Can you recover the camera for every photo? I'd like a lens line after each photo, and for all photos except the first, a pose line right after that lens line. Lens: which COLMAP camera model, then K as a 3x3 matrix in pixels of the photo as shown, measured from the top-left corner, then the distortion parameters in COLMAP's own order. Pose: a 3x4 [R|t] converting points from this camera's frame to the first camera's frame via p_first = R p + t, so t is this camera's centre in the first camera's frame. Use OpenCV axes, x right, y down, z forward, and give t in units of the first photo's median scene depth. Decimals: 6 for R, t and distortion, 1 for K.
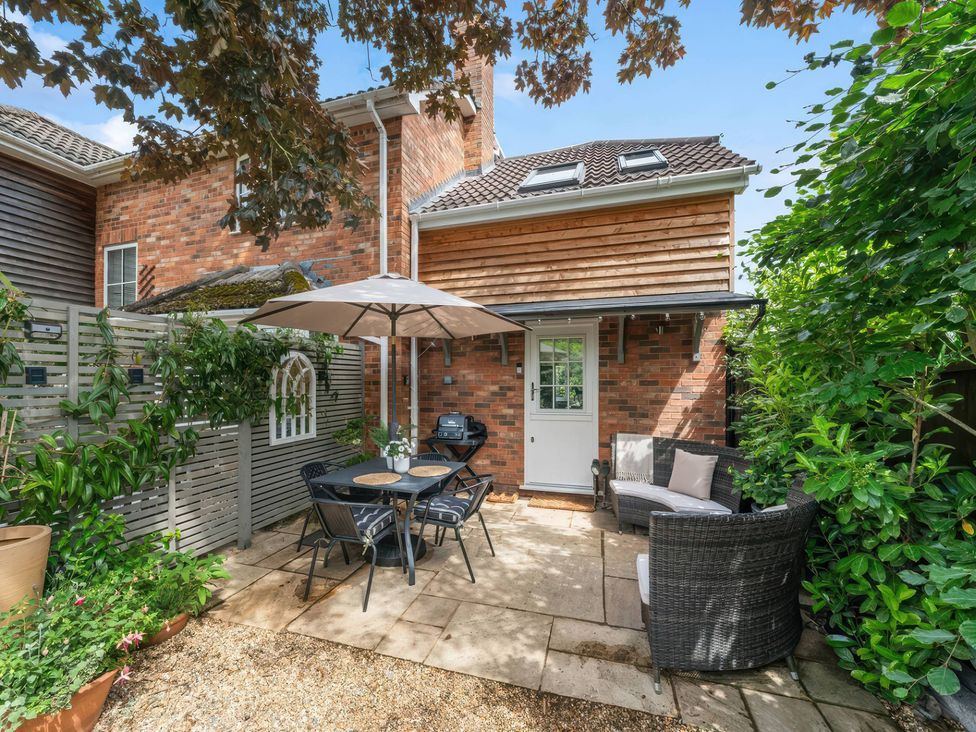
lens RADIAL K [[389.6, 0, 484.0], [0, 389.6, 382.4], [0, 0, 1]] dist [-0.000884, -0.000223]
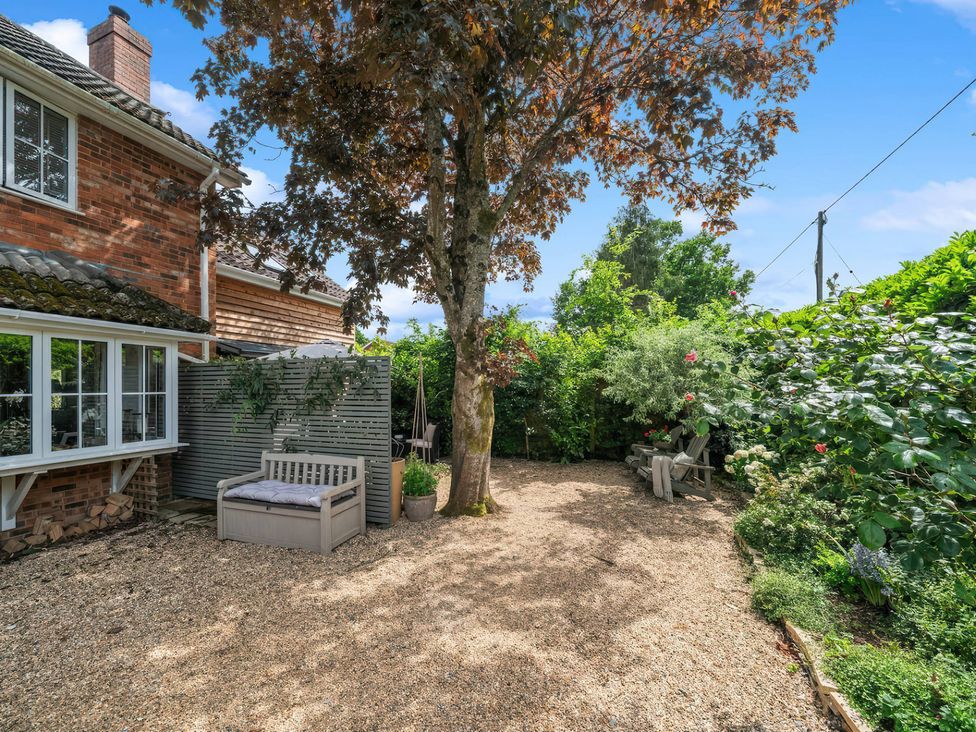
lens RADIAL K [[389.6, 0, 484.0], [0, 389.6, 382.4], [0, 0, 1]] dist [-0.000884, -0.000223]
pose [[0.057125, 0.012827, 0.998285, -1.527315], [0.004761, 0.999903, -0.013120, -0.031944], [-0.998356, 0.005502, 0.057058, 0.091792]]
